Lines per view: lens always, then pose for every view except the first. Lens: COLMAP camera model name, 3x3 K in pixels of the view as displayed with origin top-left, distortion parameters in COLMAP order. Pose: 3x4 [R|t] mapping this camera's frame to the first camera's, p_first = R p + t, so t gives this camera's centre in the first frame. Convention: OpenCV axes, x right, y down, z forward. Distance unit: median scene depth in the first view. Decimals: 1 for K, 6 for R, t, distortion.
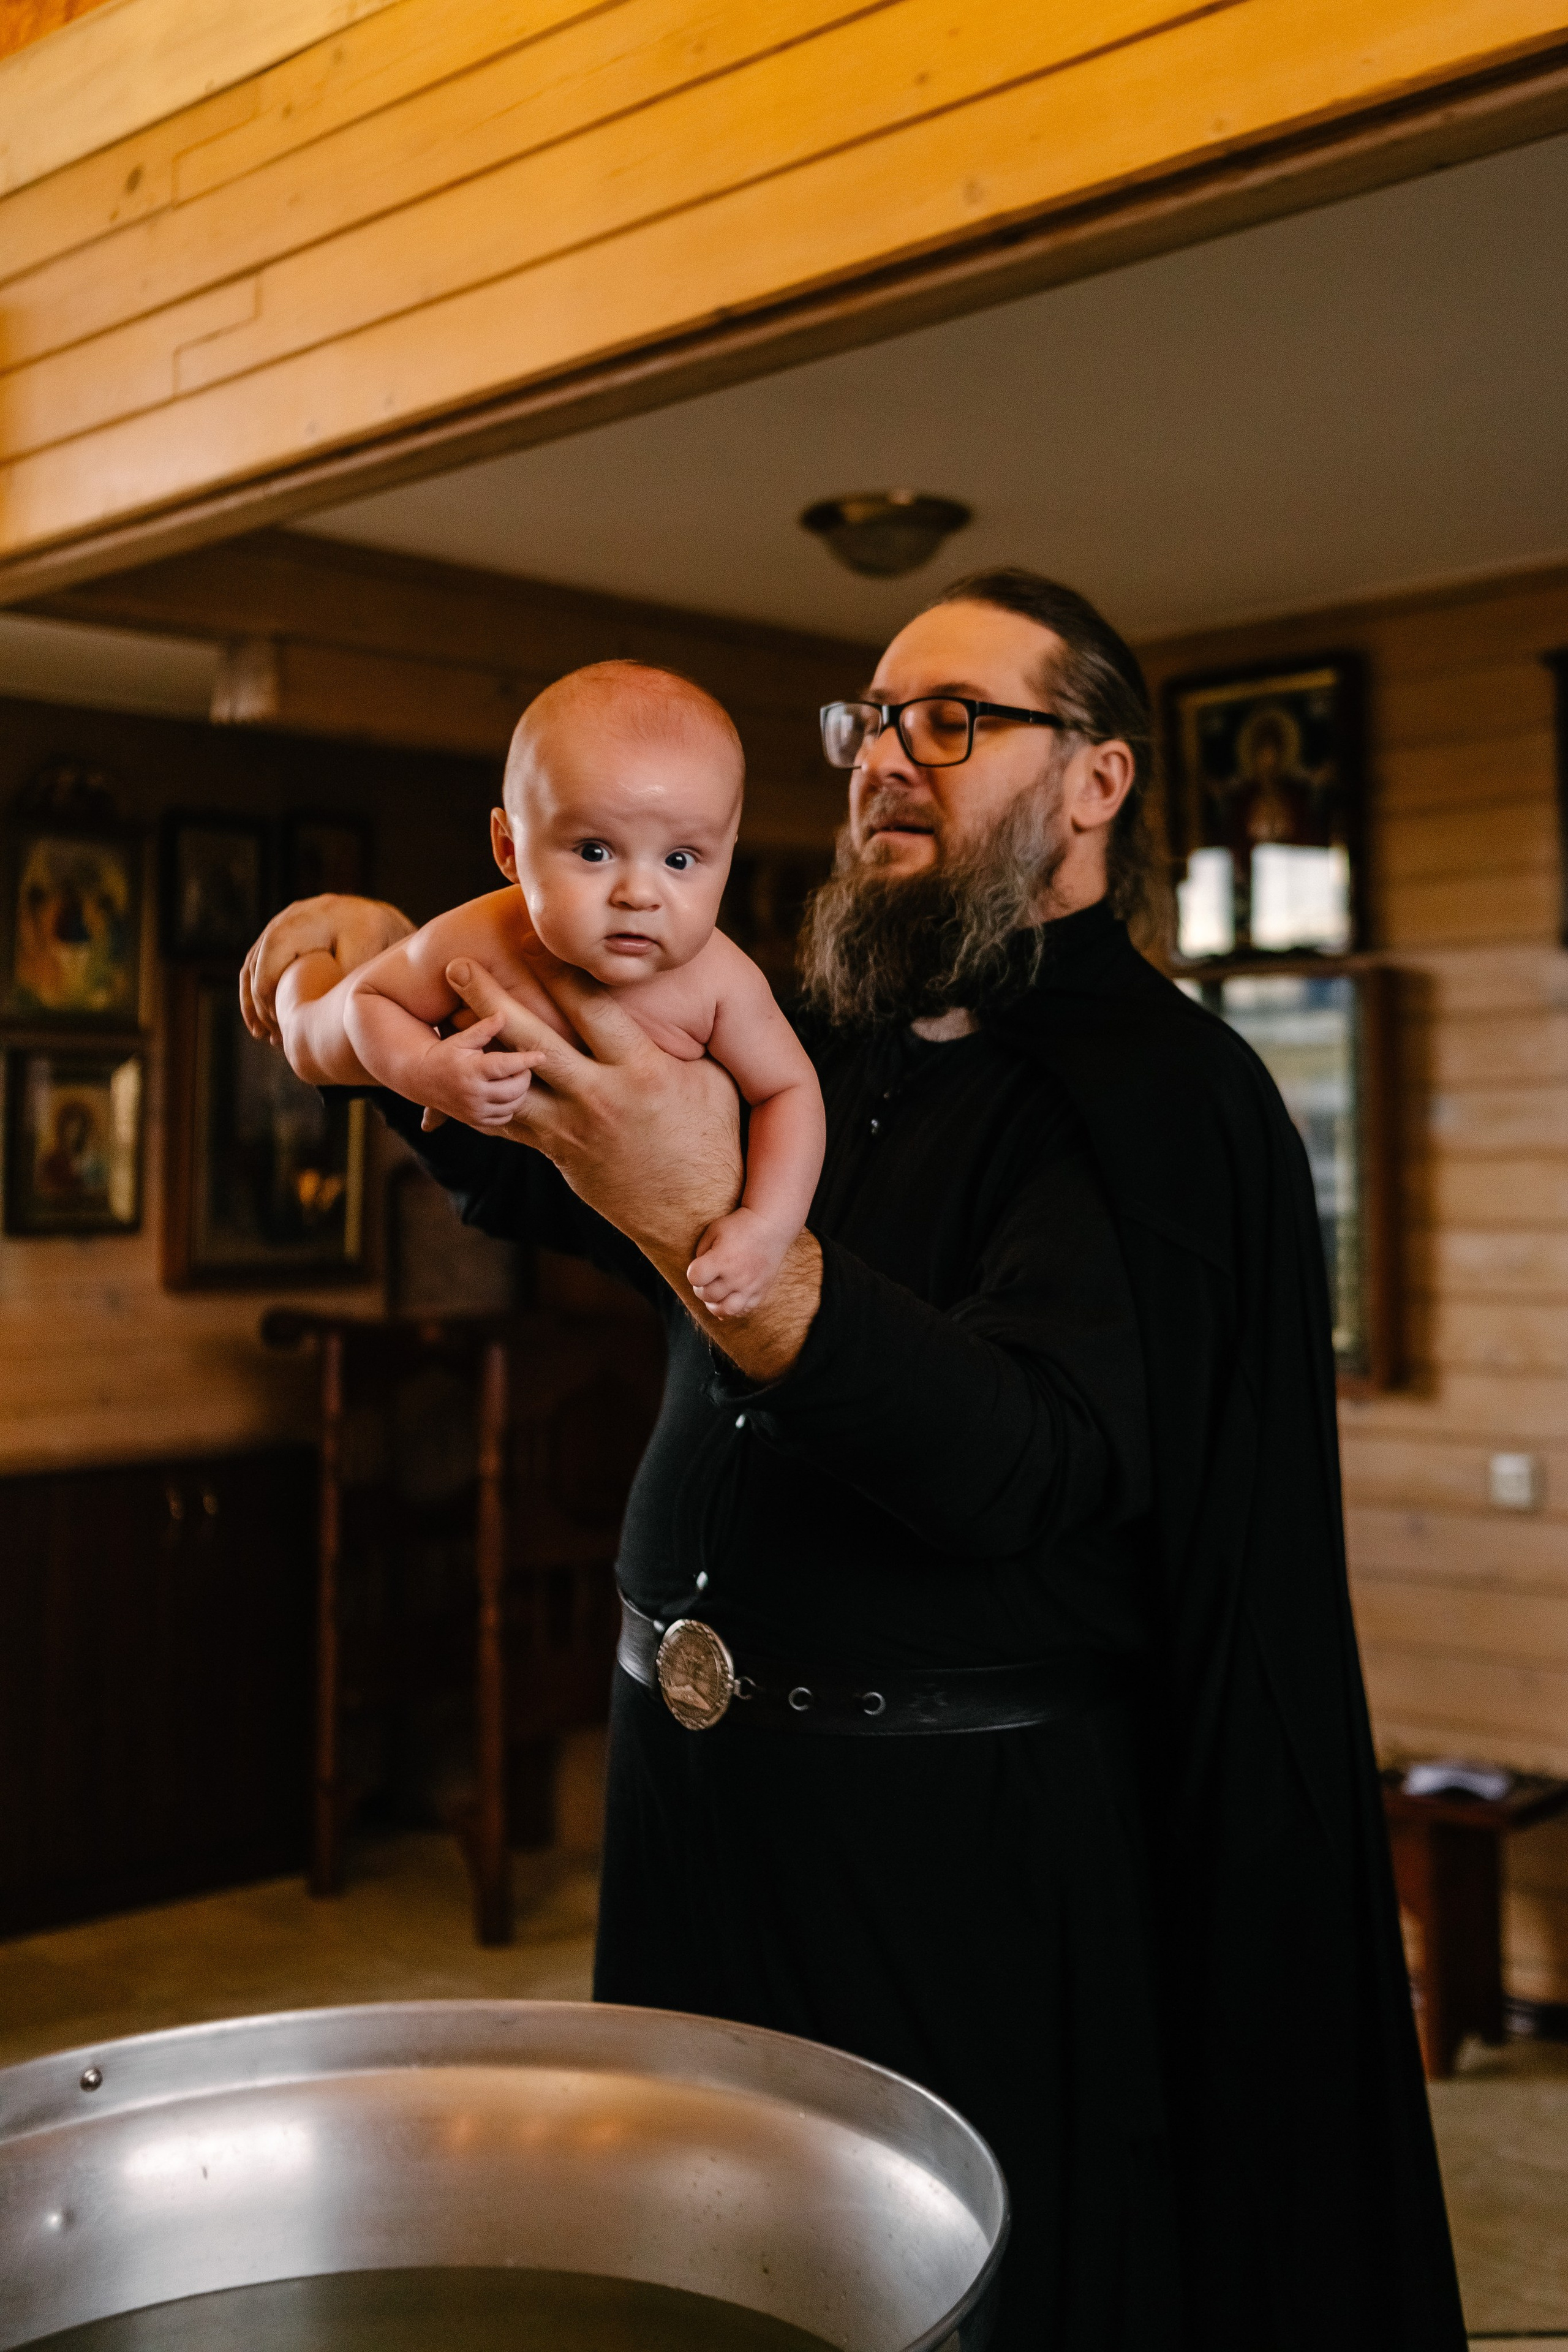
lens RADIAL K [[2675.4, 0, 930.1], [0, 2675.4, 977.3], [0, 0, 1]] dist [0.003258, -0.010810]
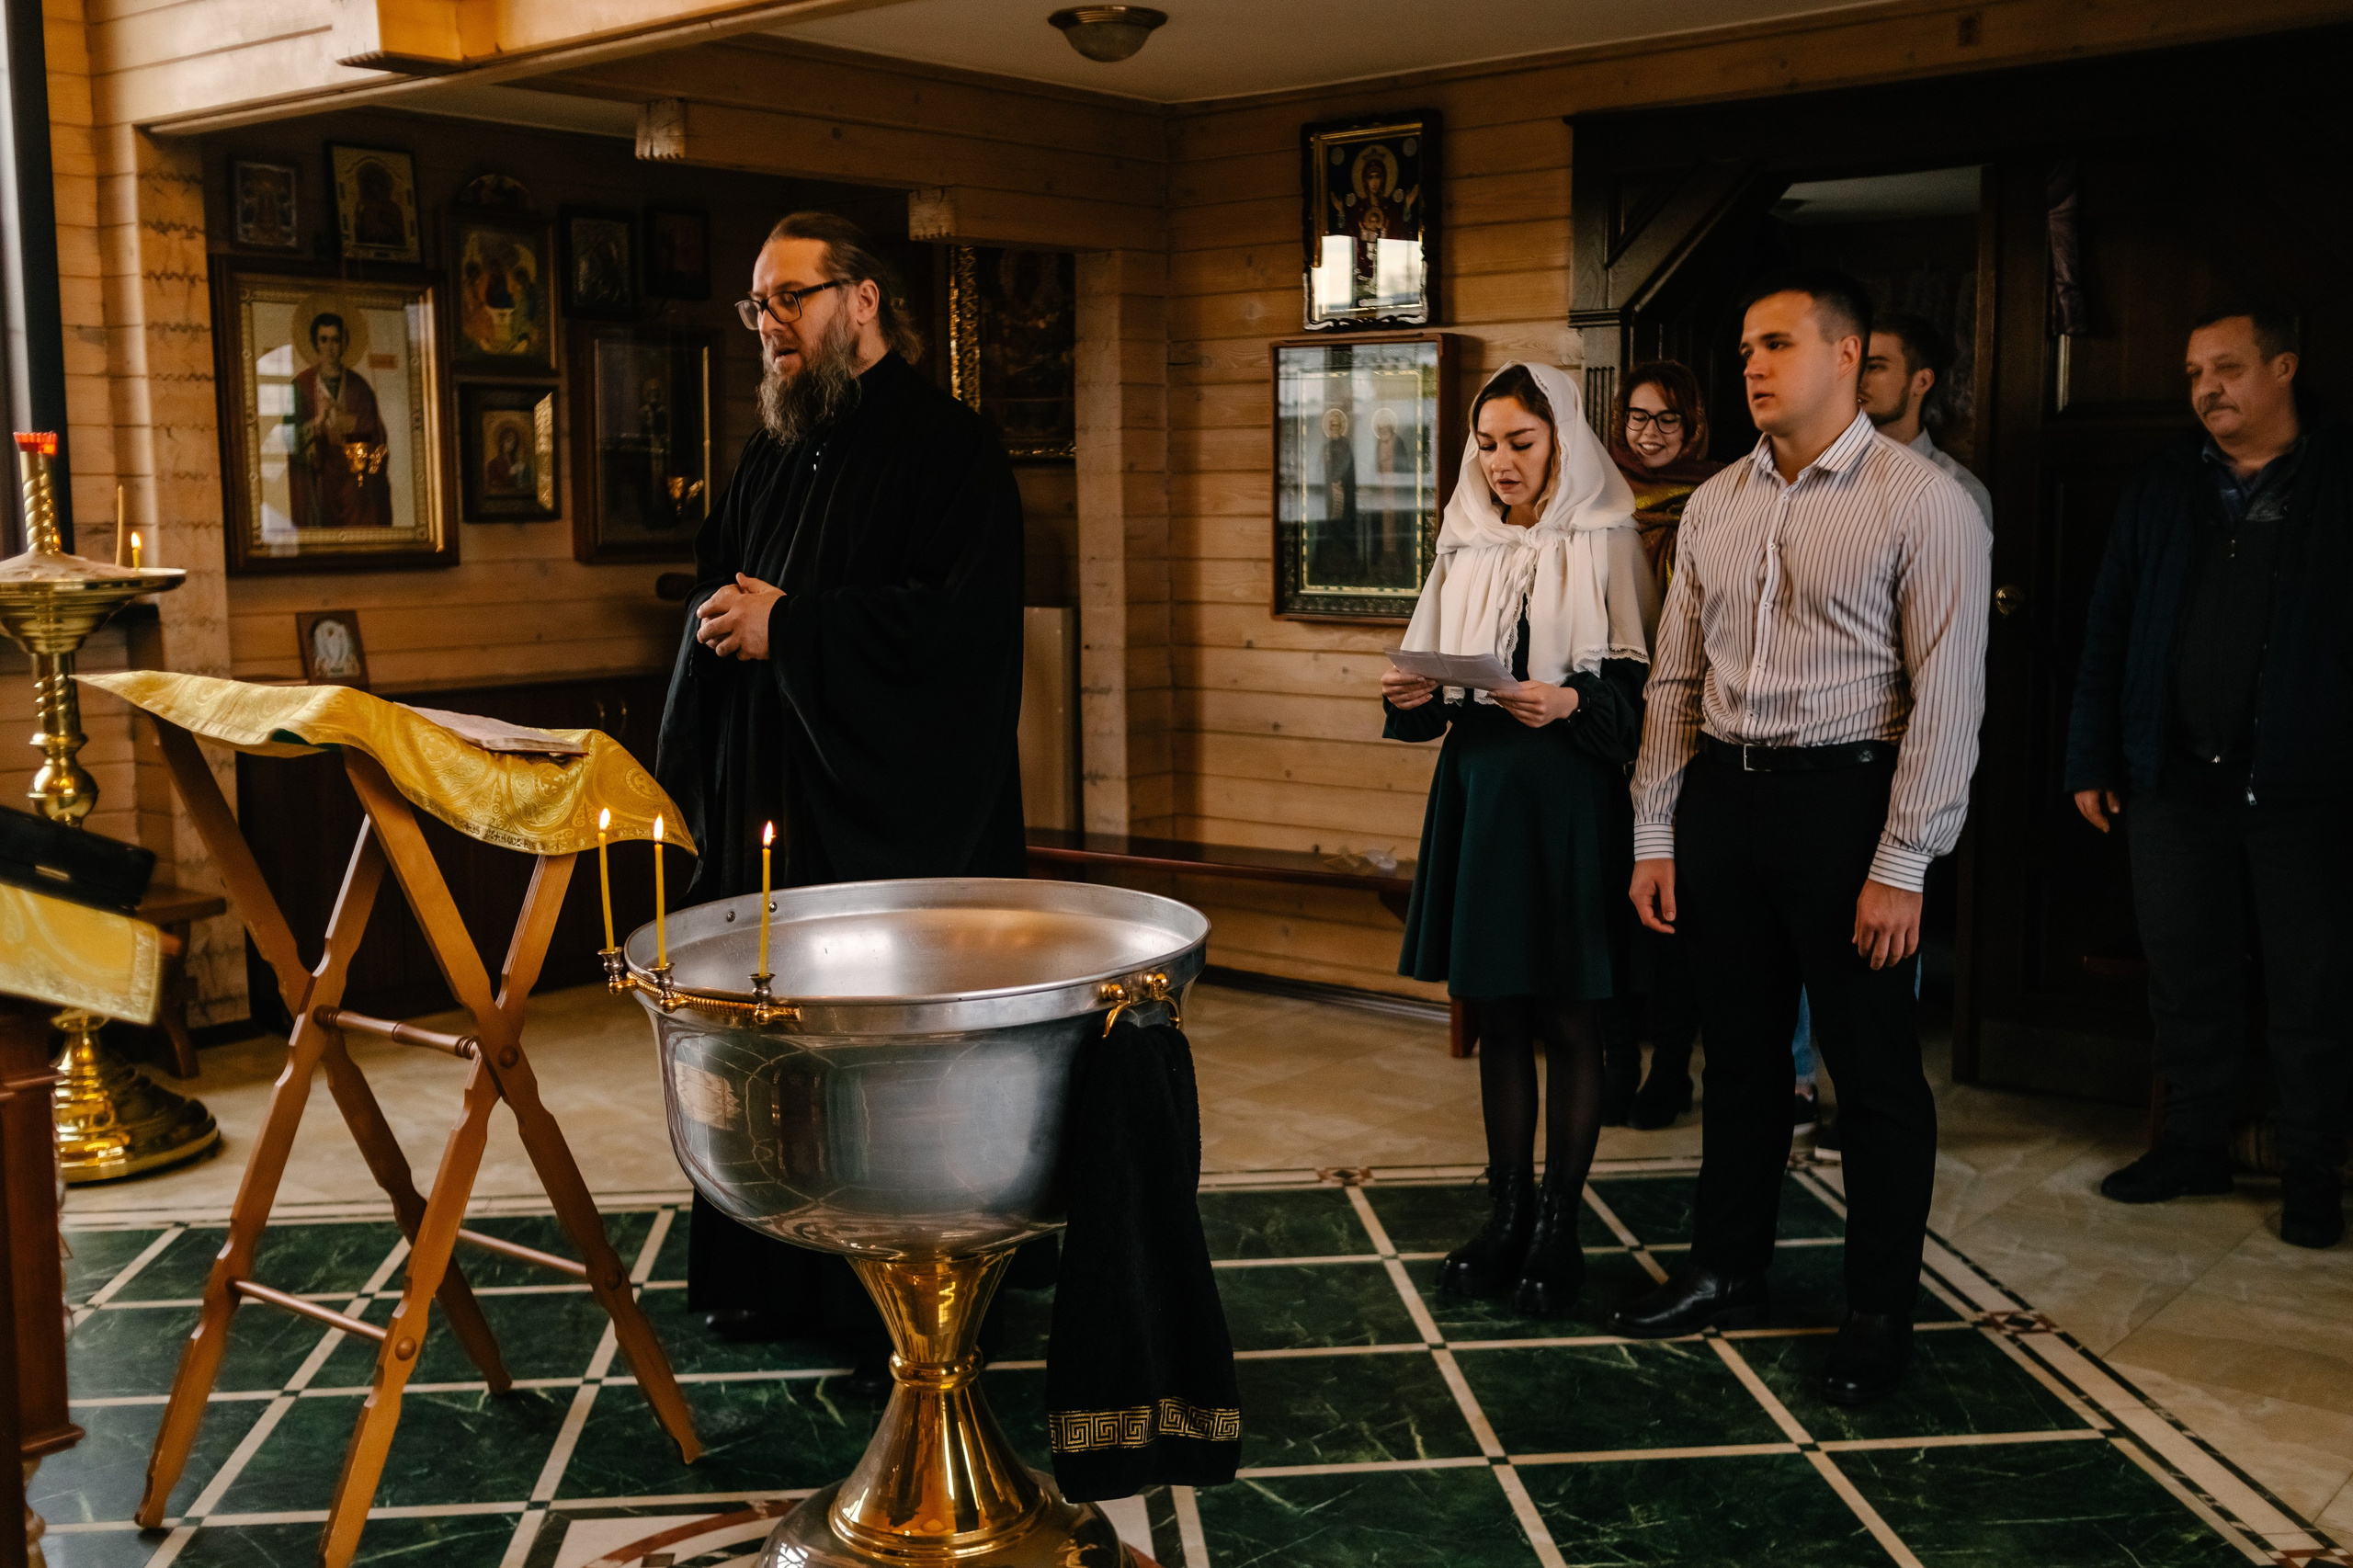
lens RADIAL K [[2397.6, 0, 1230.8], [0, 2397.6, 781.5], [0, 0, 1]] dist [-0.011232, 0.027990]
pose [[0.998471, -0.003048, 0.055187, -0.022527], [-0.007868, 0.980469, 0.196514, -0.023546], [-0.054708, -0.196648, 0.978947, -0.340233]]
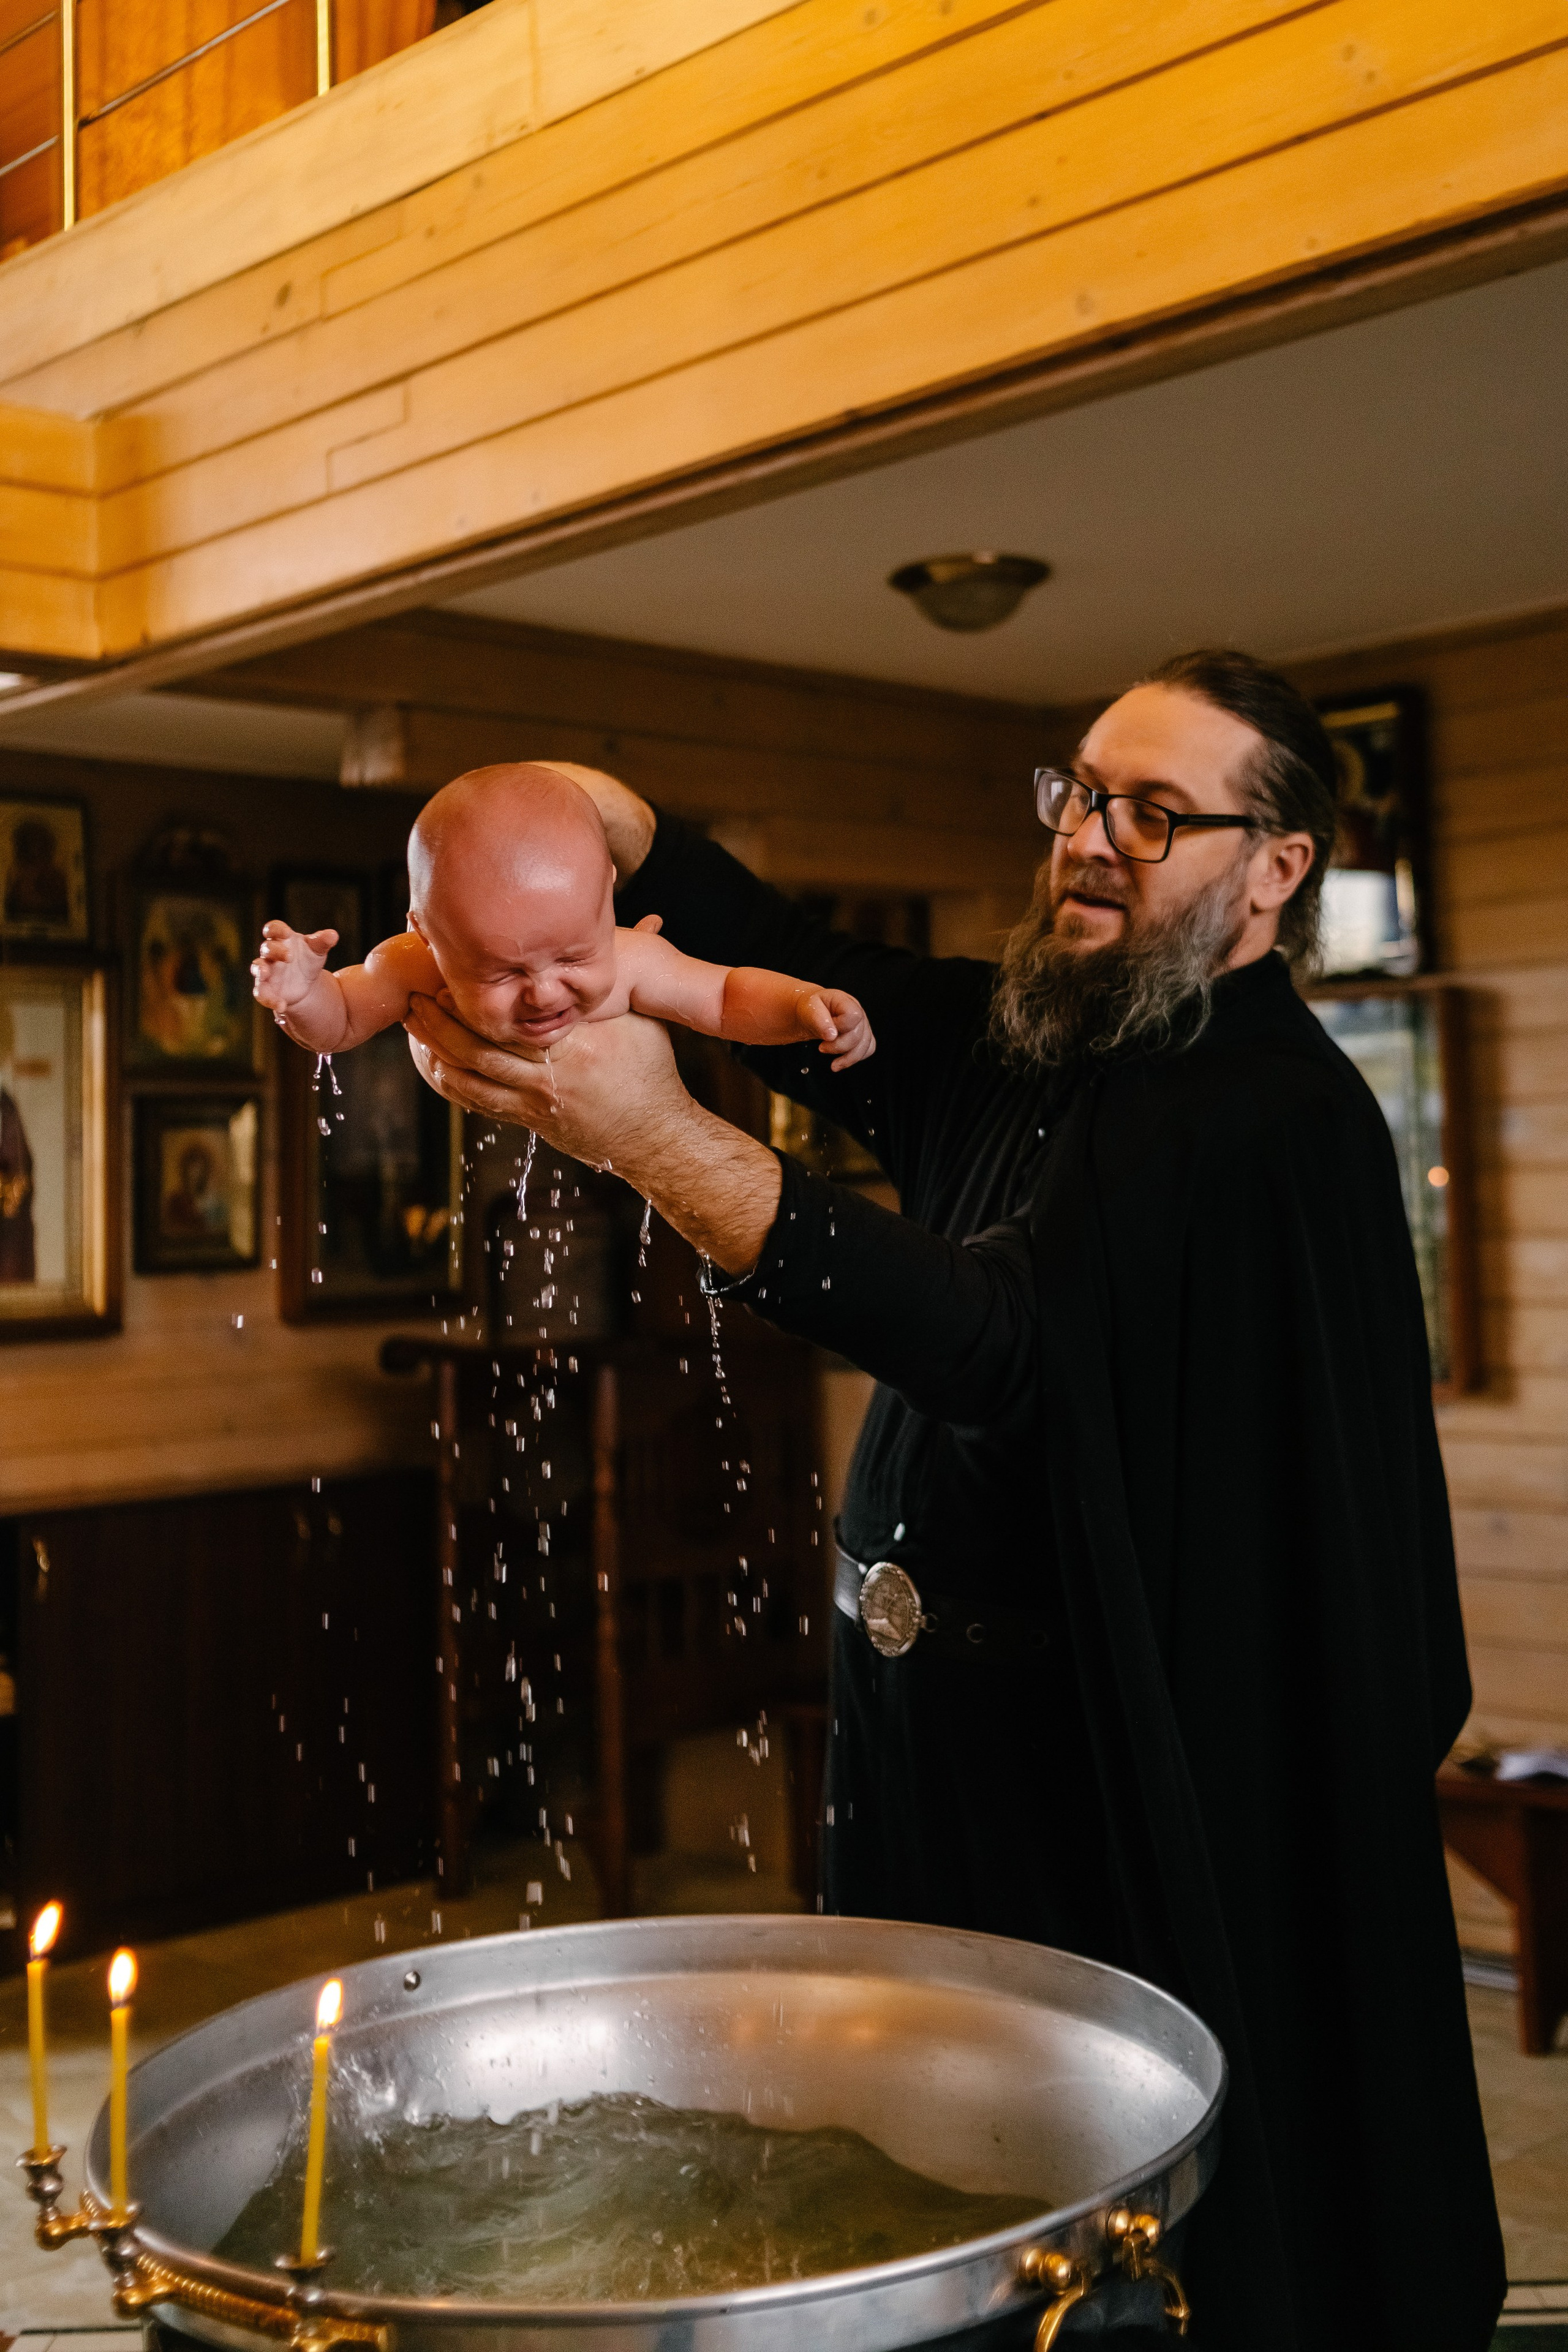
lens RADIAL K [[2710.5, 0, 835.9], [0, 2710.5, 960.4], [0, 0, 1]] dist [-0.006032, 0.008017]
pose [[0.998755, -0.025051, -0.043128, -0.026703], [0.024395, 0.999580, -0.015673, -0.004038], [0.043503, 0.014601, 0.998947, -0.071577]]
